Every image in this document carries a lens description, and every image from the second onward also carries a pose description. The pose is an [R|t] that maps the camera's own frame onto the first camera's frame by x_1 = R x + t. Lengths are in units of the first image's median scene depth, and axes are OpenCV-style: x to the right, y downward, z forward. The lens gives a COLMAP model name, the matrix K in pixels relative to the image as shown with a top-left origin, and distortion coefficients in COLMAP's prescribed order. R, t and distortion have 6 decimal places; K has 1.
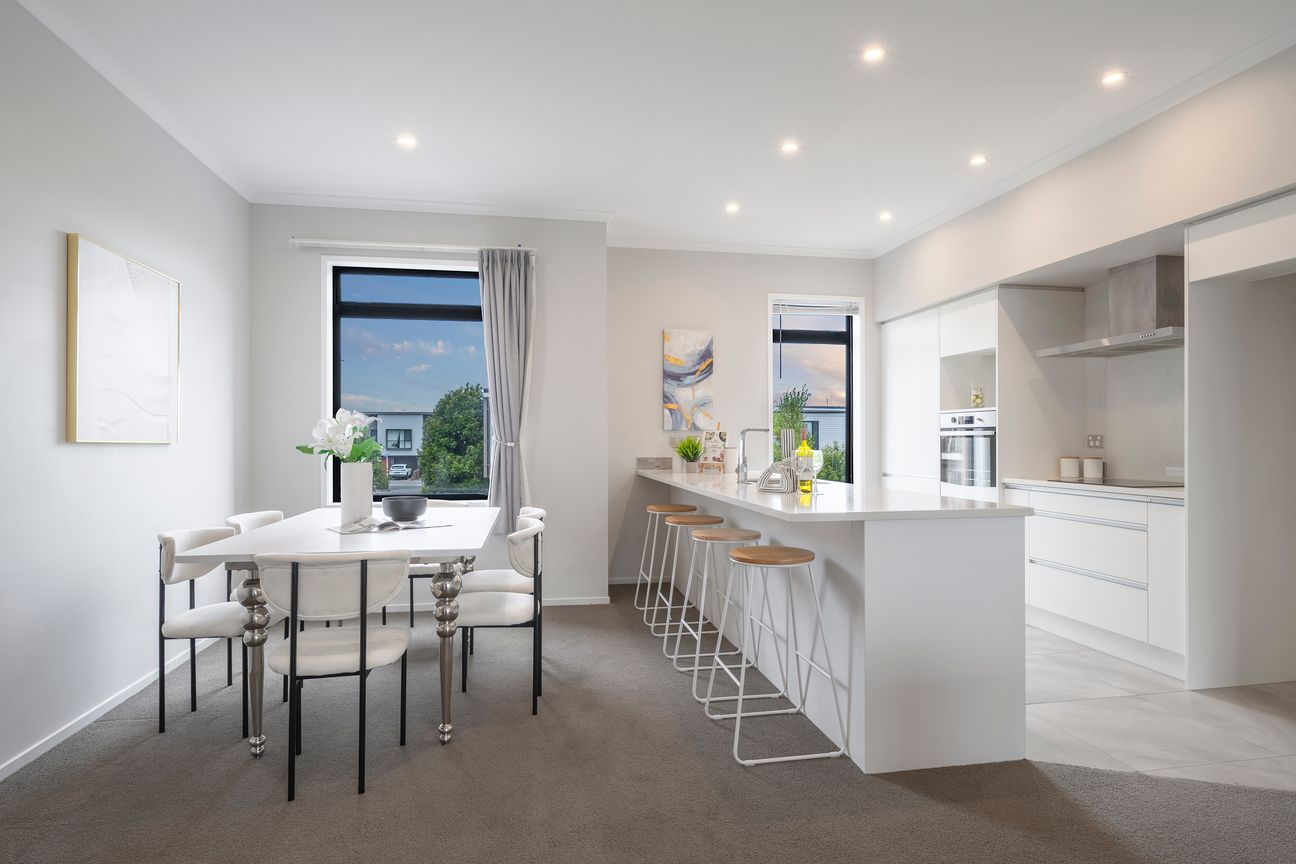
lens RADIAL K [[689.1, 0, 652.2], [0, 689.1, 432.5], [0, 0, 1]] dist [-0.005017, -0.001578]
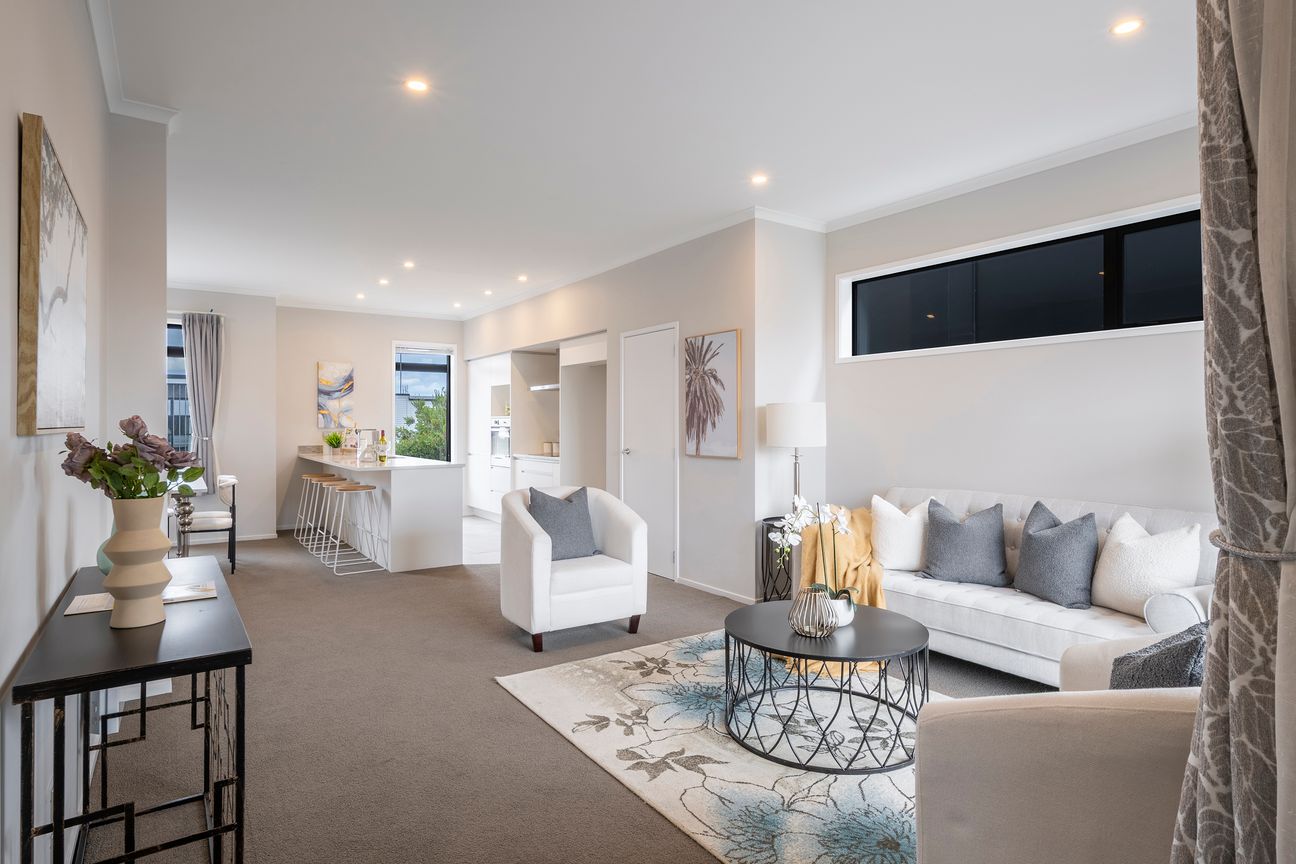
lens RADIAL K [[689.1, 0, 646.0], [0, 689.1, 420.2], [0, 0, 1]] dist [-0.005017, -0.001578]
pose [[0.913530, 0.000832, 0.406771, 0.066304], [-0.002137, 0.999994, 0.002754, -0.028312], [-0.406766, -0.003385, 0.913526, -0.765476]]
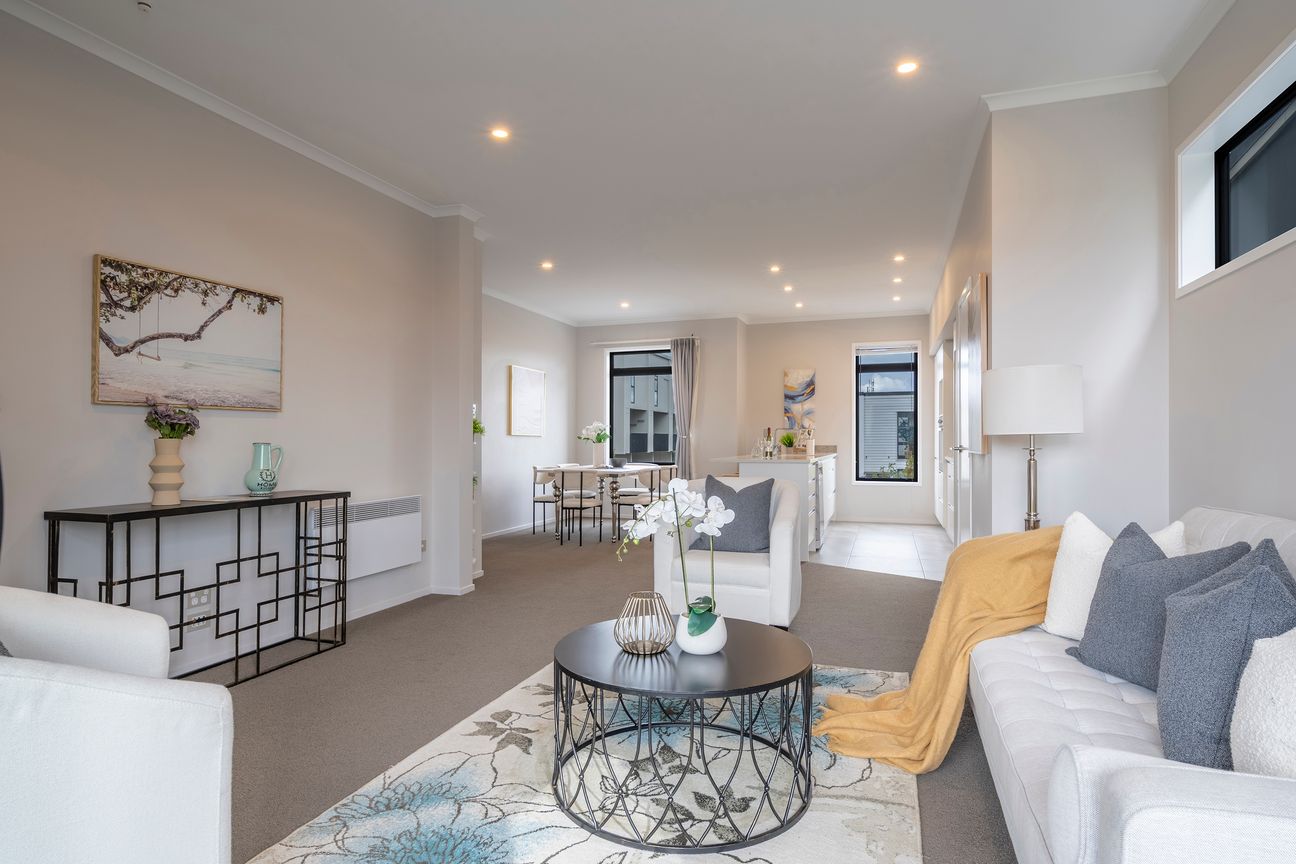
lens RADIAL K [[689.1, 0, 658.4], [0, 689.1, 425.0], [0, 0, 1]] dist [-0.005017, -0.001578]
pose [[0.875043, -0.011202, -0.483915, 0.622559], [0.005365, 0.999895, -0.013445, 0.008149], [0.484015, 0.009169, 0.875012, -0.697105]]
